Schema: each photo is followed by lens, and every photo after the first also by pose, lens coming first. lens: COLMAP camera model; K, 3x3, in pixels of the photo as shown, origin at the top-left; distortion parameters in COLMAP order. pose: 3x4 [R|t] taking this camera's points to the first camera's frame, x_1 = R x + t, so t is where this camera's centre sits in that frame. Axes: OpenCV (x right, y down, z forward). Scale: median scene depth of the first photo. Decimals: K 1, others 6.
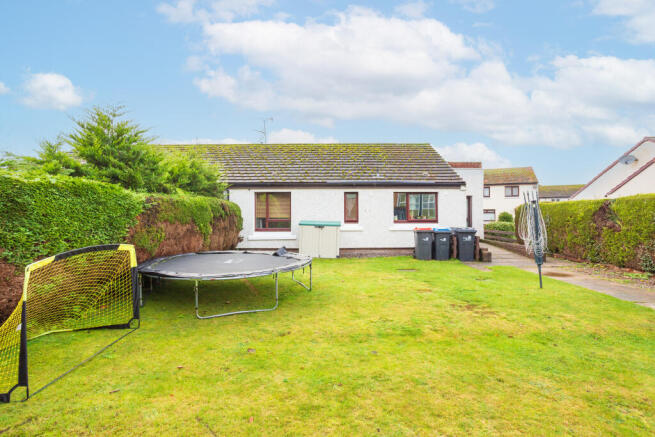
lens RADIAL K [[316.8, 0, 325.3], [0, 316.8, 215.7], [0, 0, 1]] dist [-0.061022, 0.039492]
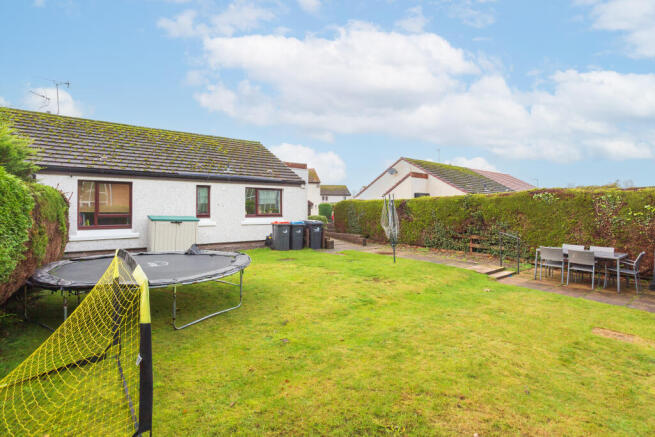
lens RADIAL K [[316.8, 0, 325.3], [0, 316.8, 215.7], [0, 0, 1]] dist [-0.061022, 0.039492]
pose [[0.800453, -0.007543, 0.599348, -0.197958], [-0.004005, 0.999831, 0.017933, -0.001952], [-0.599382, -0.016755, 0.800288, 0.020923]]
